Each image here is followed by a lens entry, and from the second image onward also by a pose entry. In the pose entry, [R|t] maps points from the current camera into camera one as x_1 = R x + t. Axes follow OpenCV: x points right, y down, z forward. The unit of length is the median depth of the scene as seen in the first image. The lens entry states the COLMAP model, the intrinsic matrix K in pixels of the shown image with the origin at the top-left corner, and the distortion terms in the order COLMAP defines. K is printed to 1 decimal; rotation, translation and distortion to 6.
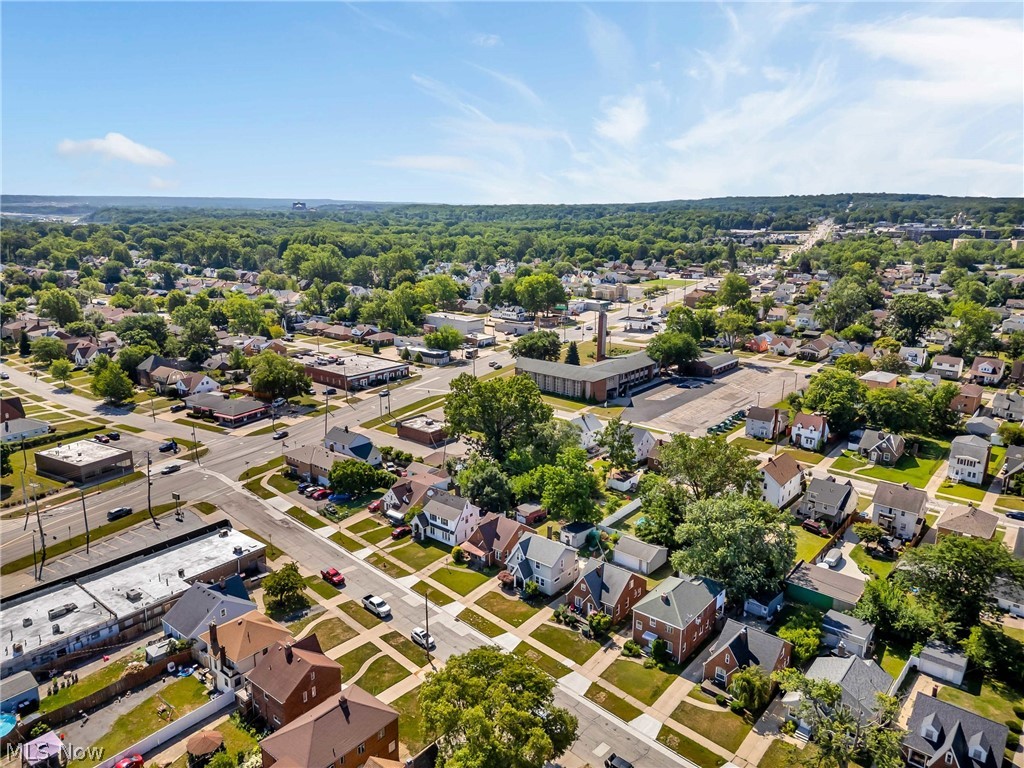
lens RADIAL K [[725.5, 0, 519.1], [0, 725.5, 382.8], [0, 0, 1]] dist [0.081297, -0.090710]
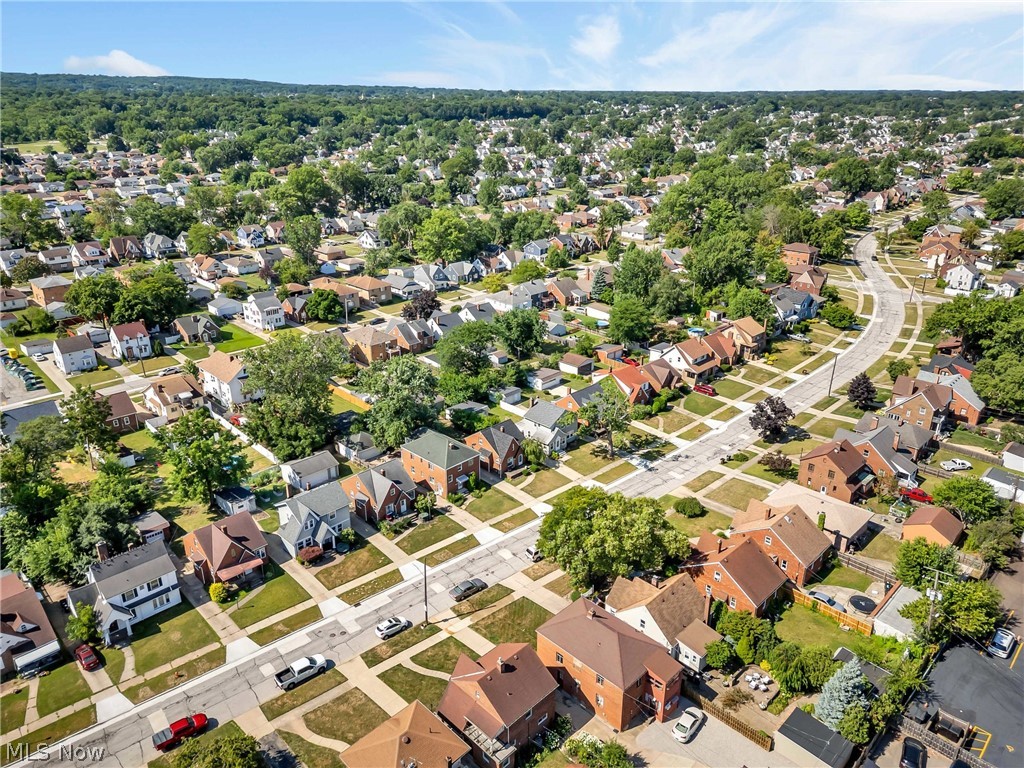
lens RADIAL K [[725.5, 0, 519.1], [0, 725.5, 382.8], [0, 0, 1]] dist [0.081297, -0.090710]
pose [[0.102876, -0.387332, 0.916182, -0.657485], [0.244382, 0.902680, 0.354183, -0.147687], [-0.964206, 0.187462, 0.187521, 0.531405]]
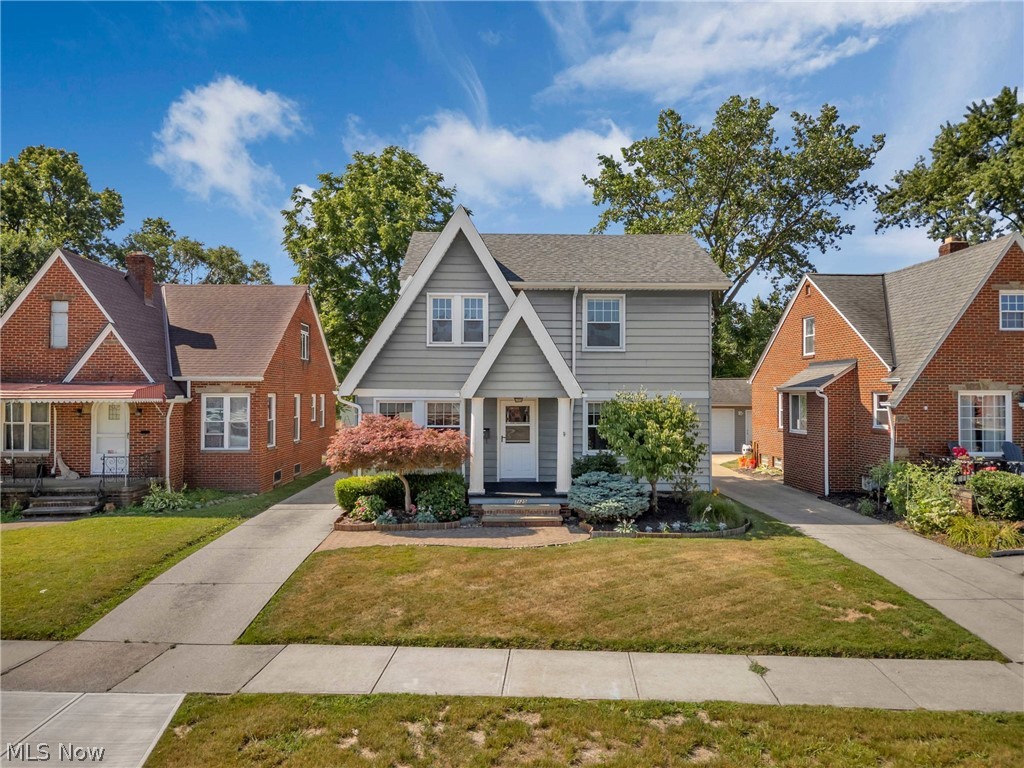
lens RADIAL K [[725.5, 0, 519.1], [0, 725.5, 382.8], [0, 0, 1]] dist [0.081297, -0.090710]
pose [[0.747318, 0.004784, 0.664449, -0.085908], [0.166112, 0.966877, -0.193791, 0.267026], [-0.643368, 0.255197, 0.721771, 0.828861]]
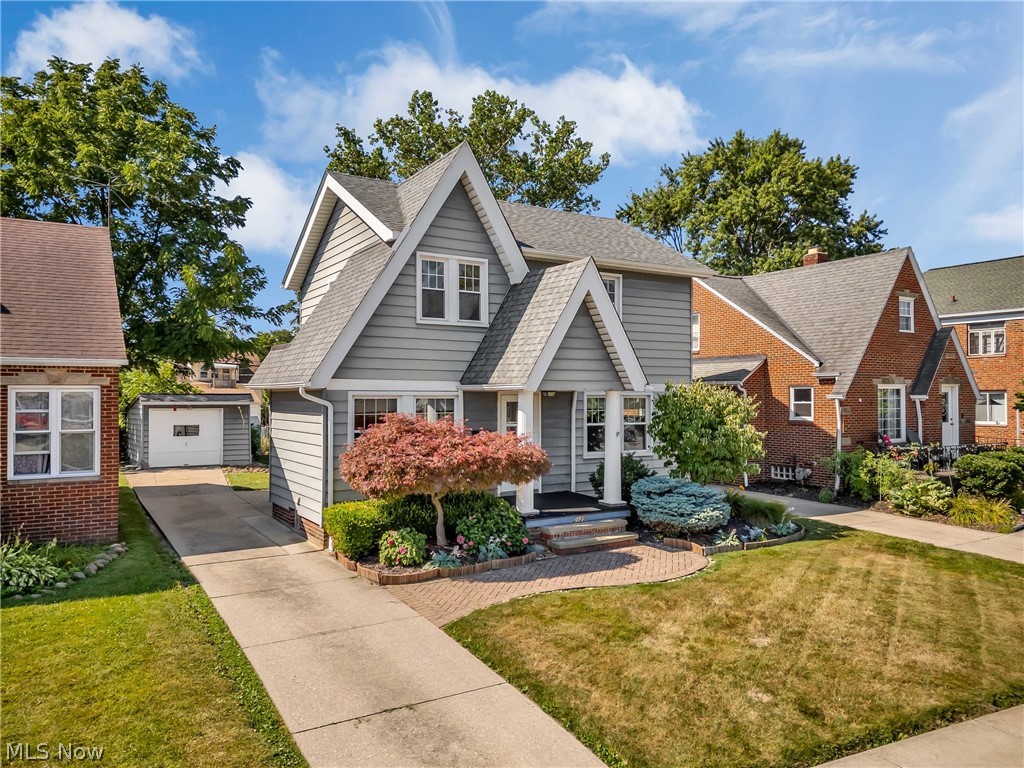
lens RADIAL K [[725.5, 0, 519.1], [0, 725.5, 382.8], [0, 0, 1]] dist [0.081297, -0.090710]
pose [[0.317447, 0.006990, 0.948250, -0.101656], [0.235291, 0.968121, -0.085906, 0.250558], [-0.918622, 0.250386, 0.305682, 0.897885]]
